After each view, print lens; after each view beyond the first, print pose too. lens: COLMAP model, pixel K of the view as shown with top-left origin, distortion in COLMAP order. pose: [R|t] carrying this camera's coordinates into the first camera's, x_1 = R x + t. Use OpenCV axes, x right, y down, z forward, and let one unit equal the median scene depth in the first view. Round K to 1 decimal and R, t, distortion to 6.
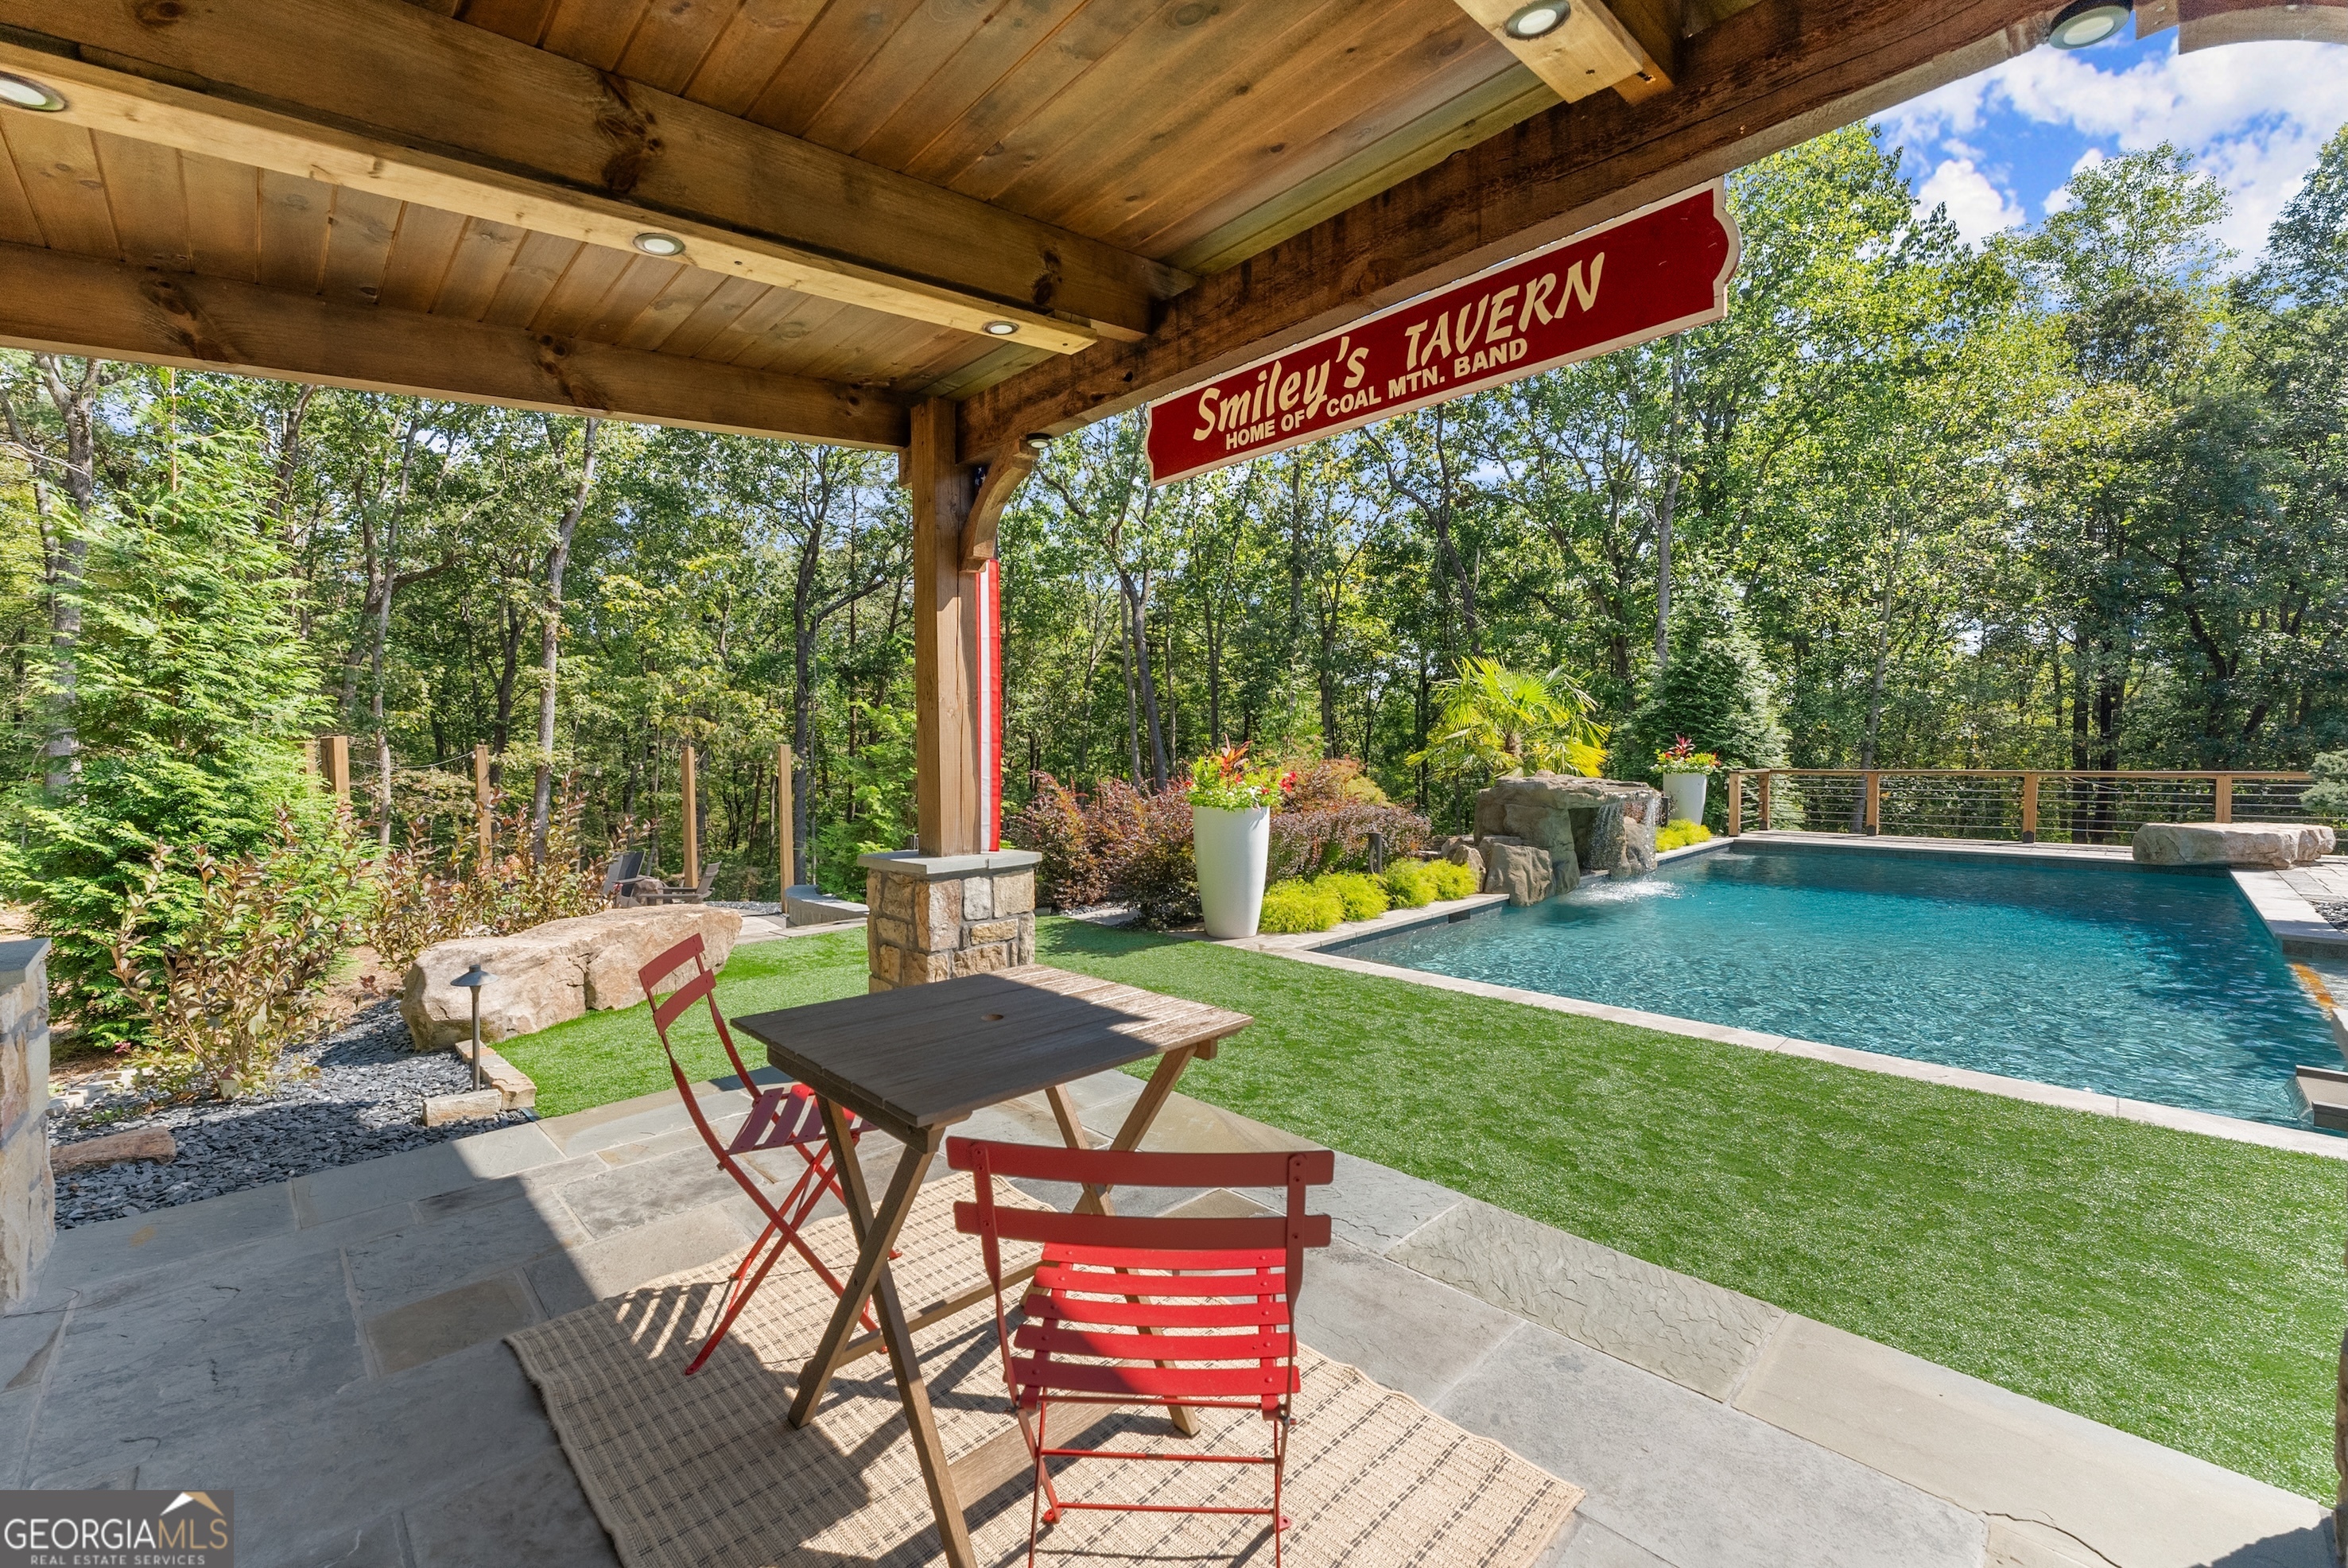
lens RADIAL K [[951.4, 0, 1174.0], [0, 951.4, 784.8], [0, 0, 1]] dist [0.006072, -0.001385]
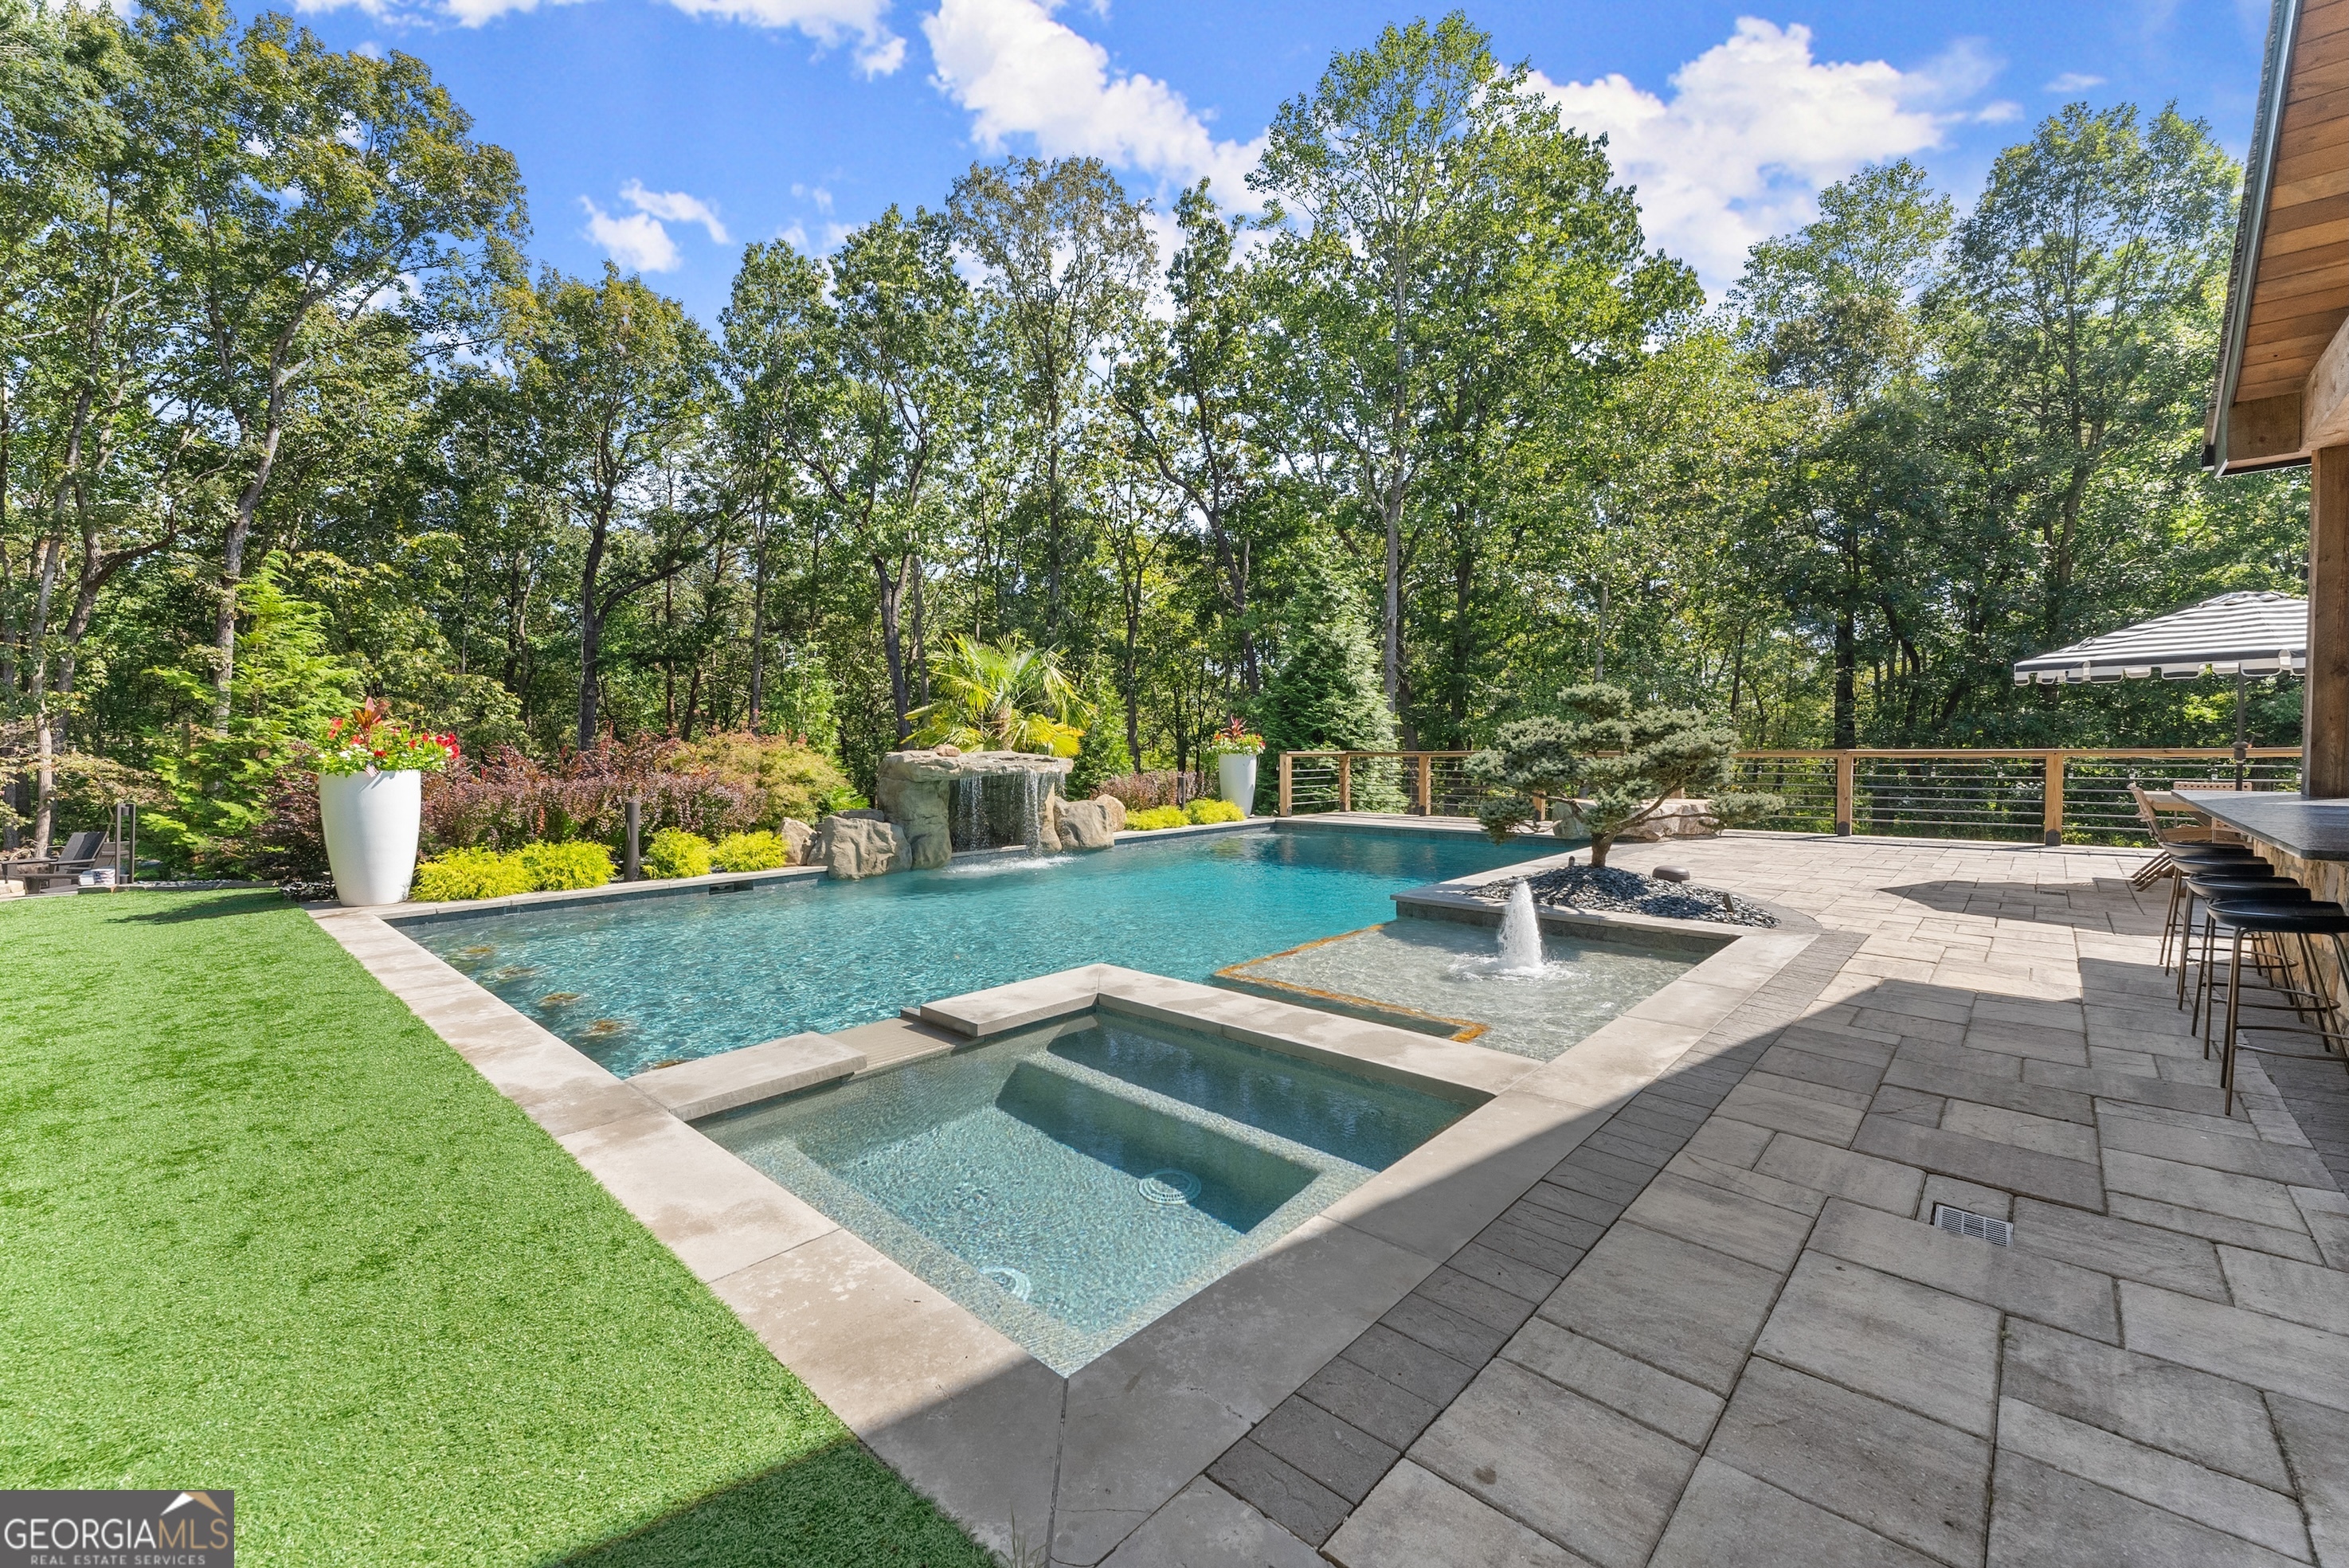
lens RADIAL K [[951.7, 0, 1162.6], [0, 951.7, 776.2], [0, 0, 1]] dist [0.006072, -0.001385]
pose [[0.998751, 0.002060, 0.049922, 2.114531], [-0.001908, 0.999993, -0.003100, 0.074755], [-0.049928, 0.003001, 0.998748, -0.011332]]
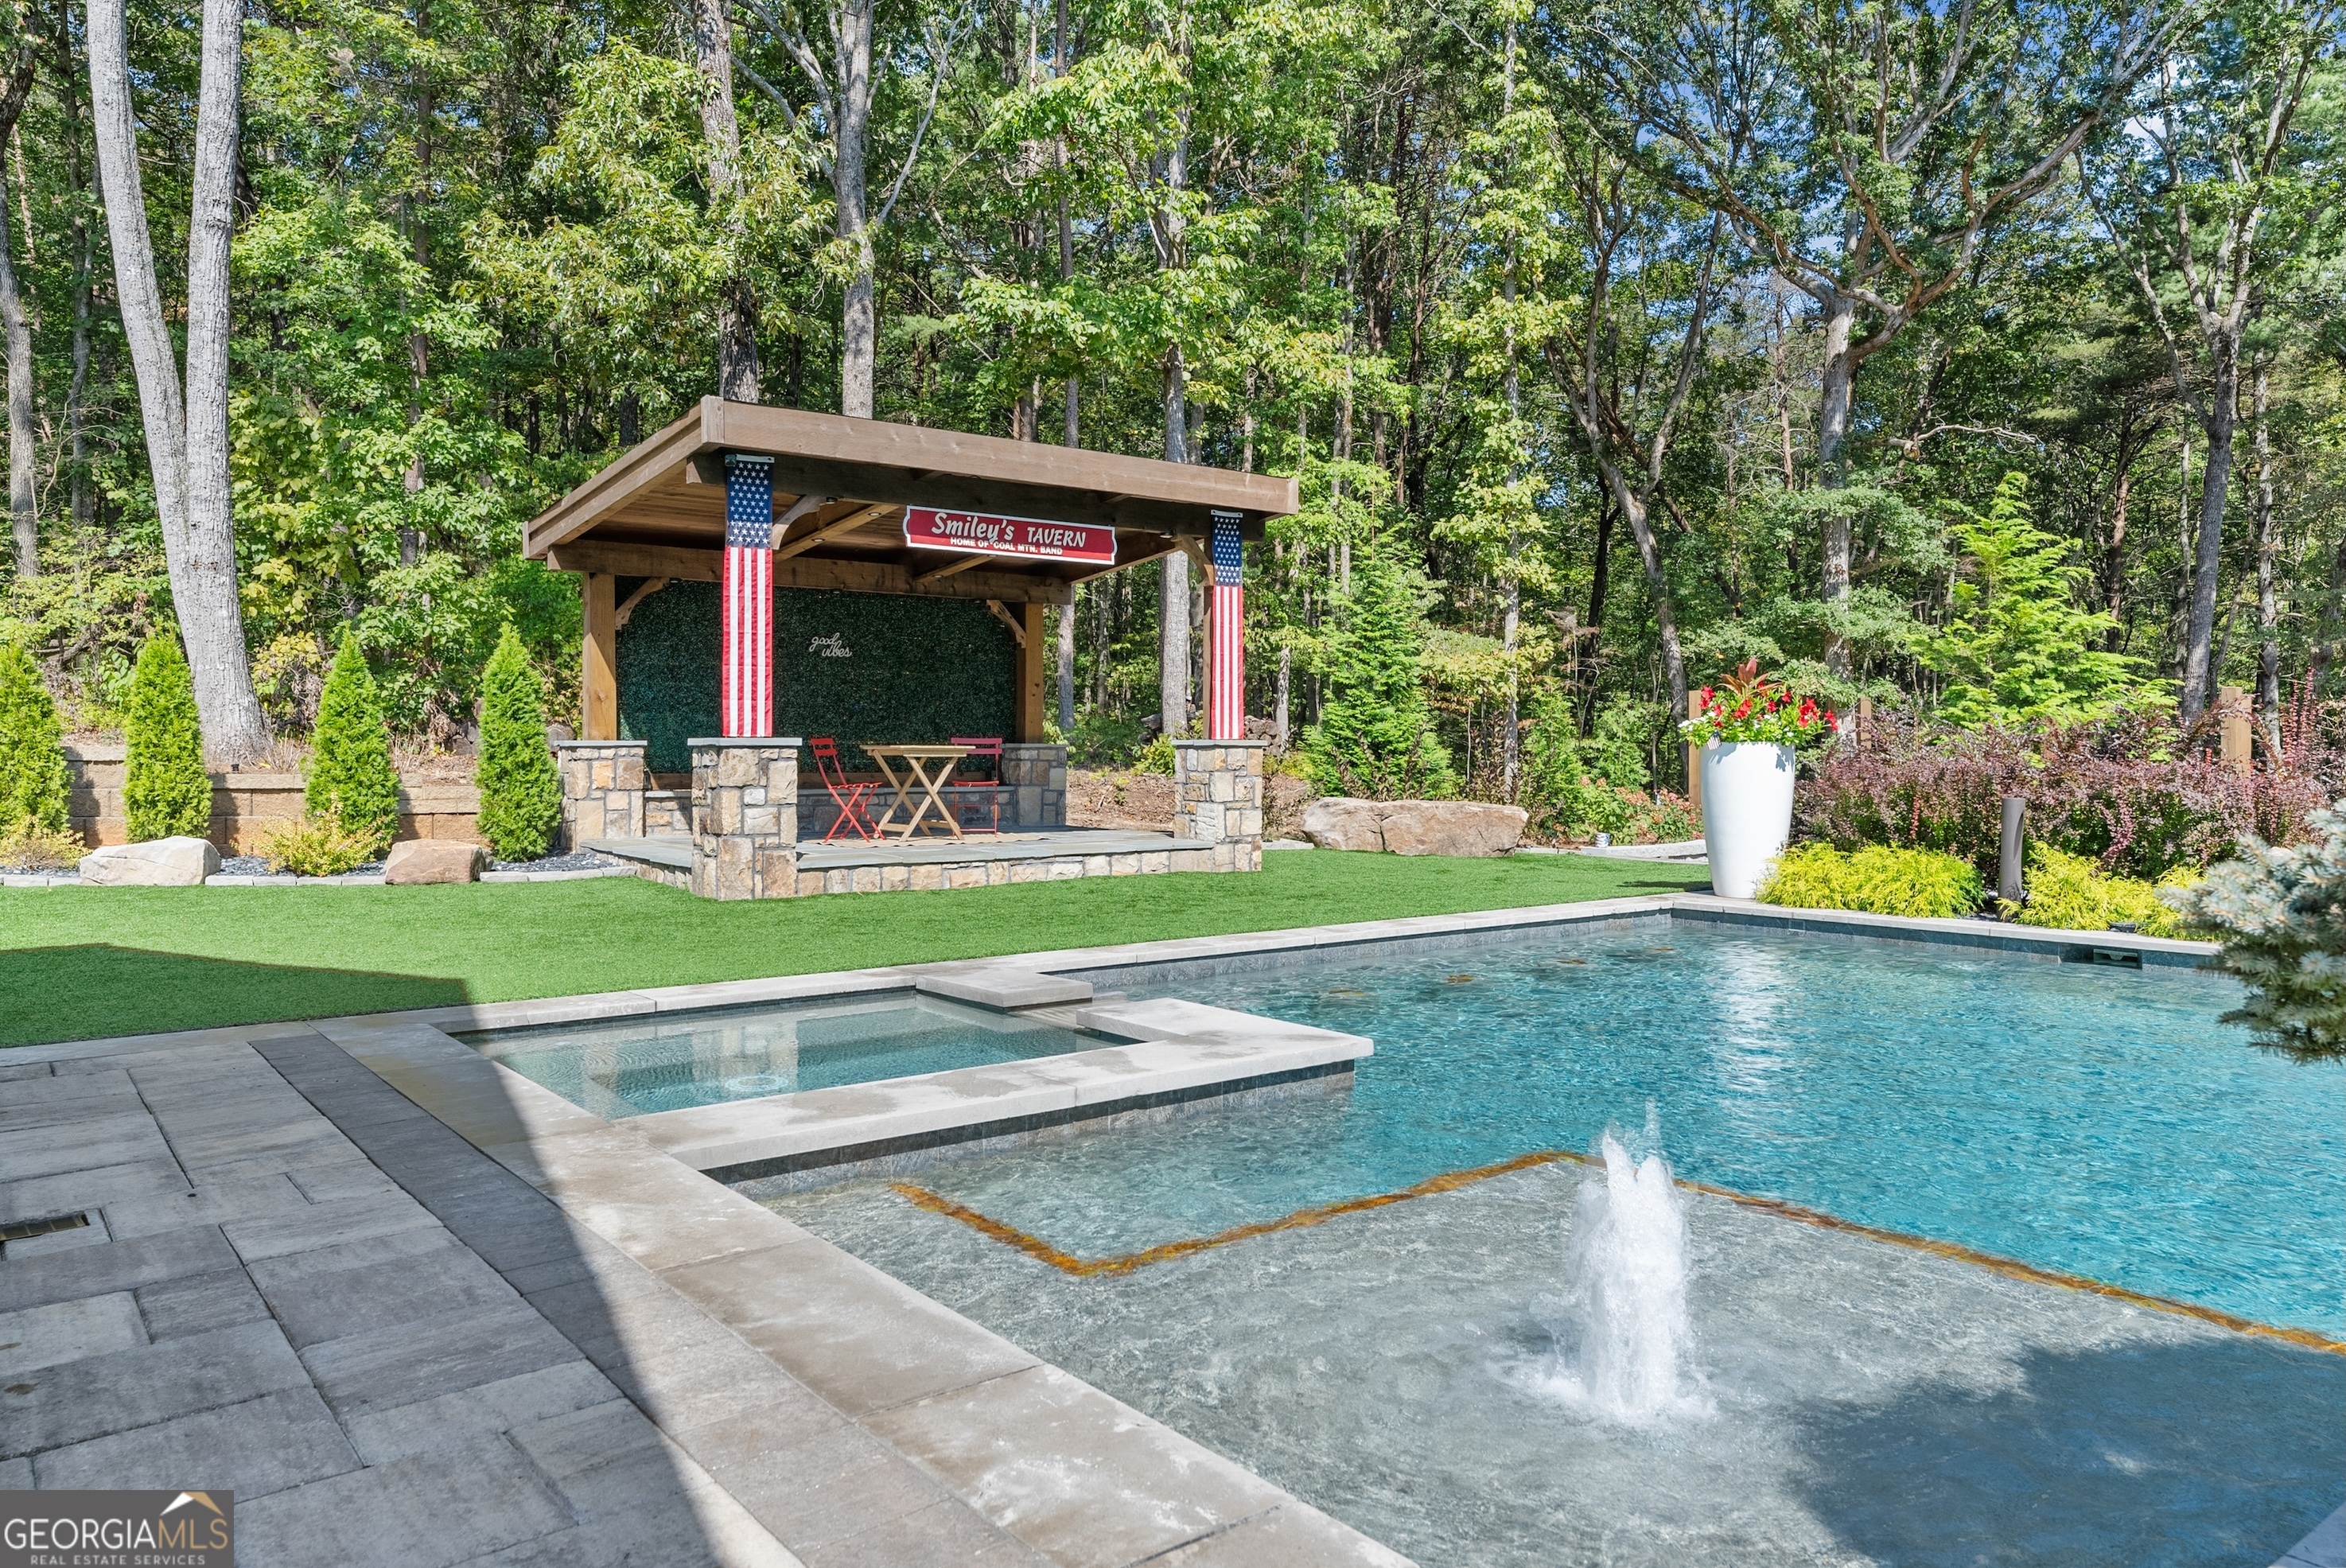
lens RADIAL K [[1578.6, 0, 1164.3], [0, 1578.6, 760.4], [0, 0, 1]] dist [0.005946, -0.002601]
pose [[-0.112467, 0.016539, -0.993518, 3.905692], [-0.032860, 0.999253, 0.020354, 0.066817], [0.993112, 0.034937, -0.111840, 1.709845]]
